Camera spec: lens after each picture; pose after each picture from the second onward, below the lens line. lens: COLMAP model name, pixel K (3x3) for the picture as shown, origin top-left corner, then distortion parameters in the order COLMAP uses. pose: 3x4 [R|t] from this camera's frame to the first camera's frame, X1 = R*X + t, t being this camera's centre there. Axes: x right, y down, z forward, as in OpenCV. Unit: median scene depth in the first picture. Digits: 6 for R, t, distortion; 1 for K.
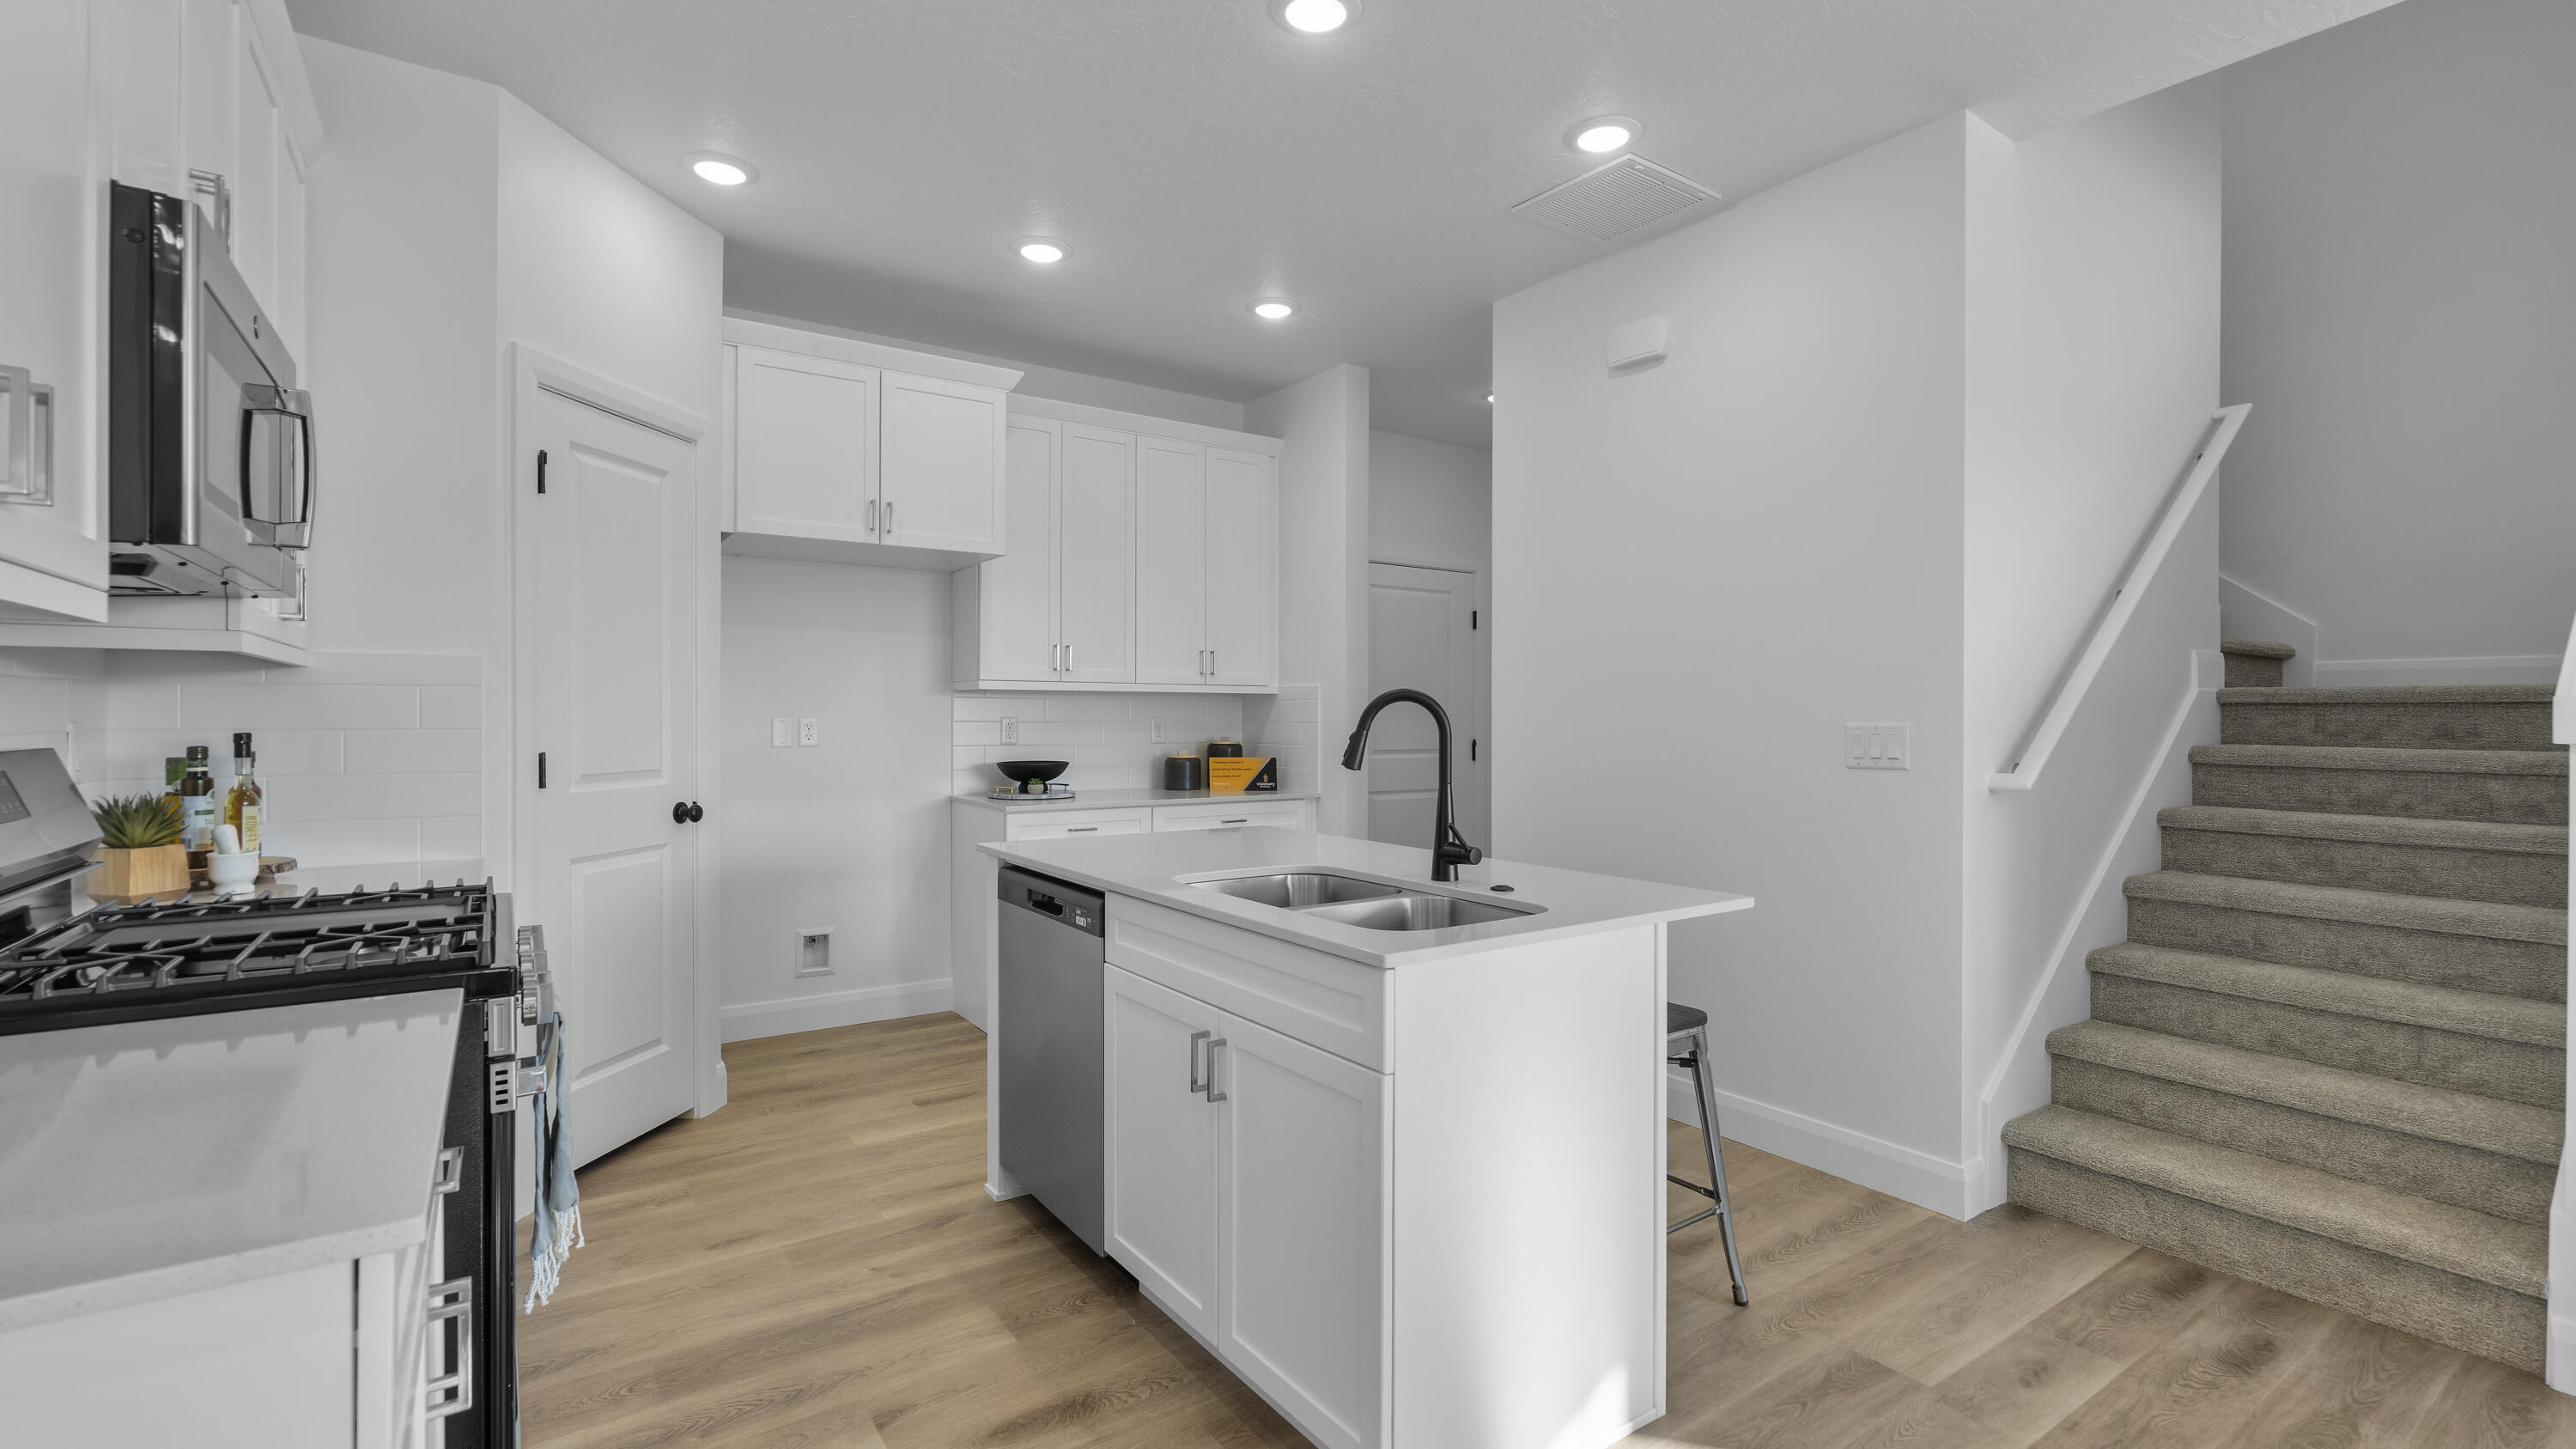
lens RADIAL K [[1135.8, 0, 1290.5], [0, 1135.8, 717.9], [0, 0, 1]] dist [-0.005884, 0.000580]
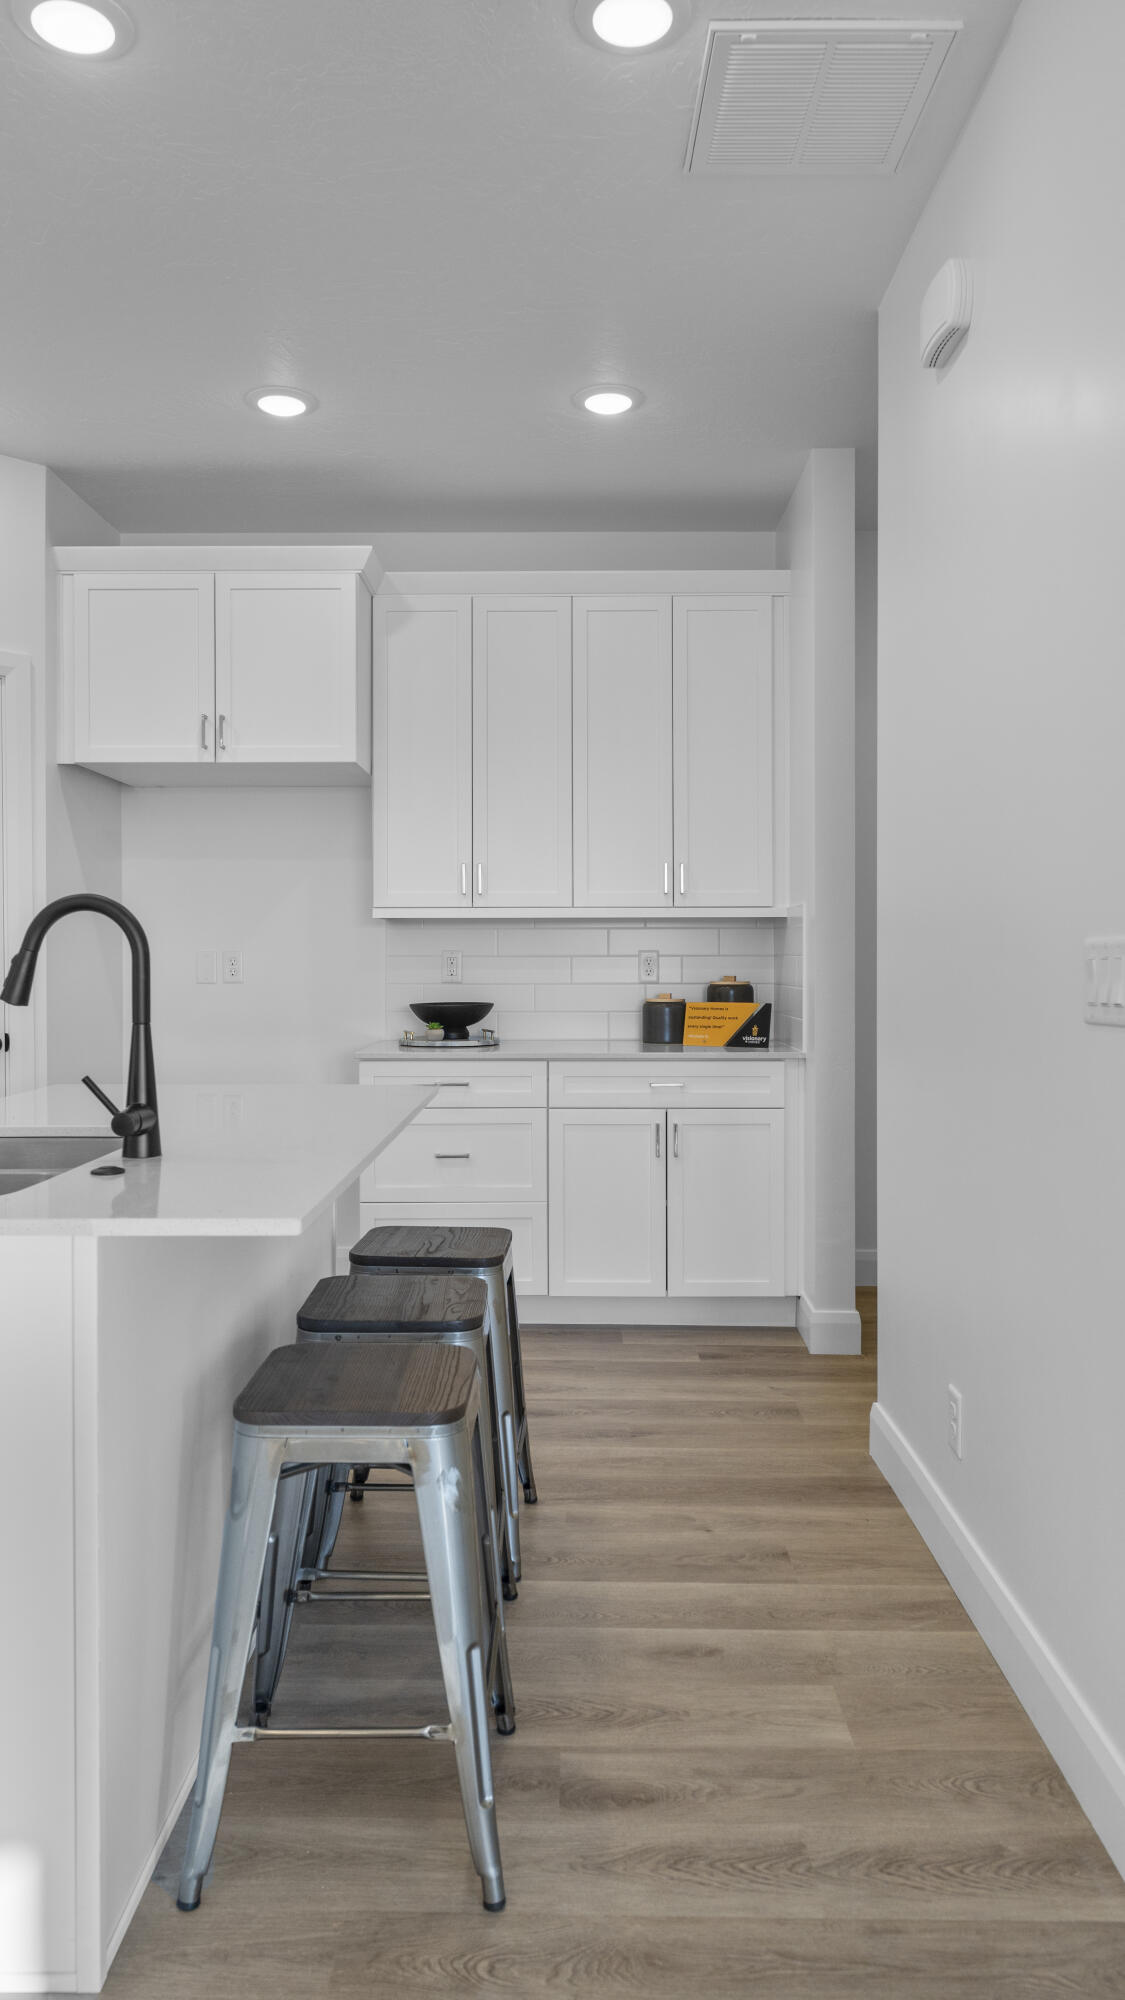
lens RADIAL K [[1362.4, 0, 564.5], [0, 1362.4, 974.8], [0, 0, 1]] dist [-0.003599, 0.002064]
pose [[0.814317, 0.001233, -0.580419, 0.515970], [0.003933, 0.999963, 0.007642, 0.012177], [0.580407, -0.008506, 0.814282, 0.265150]]
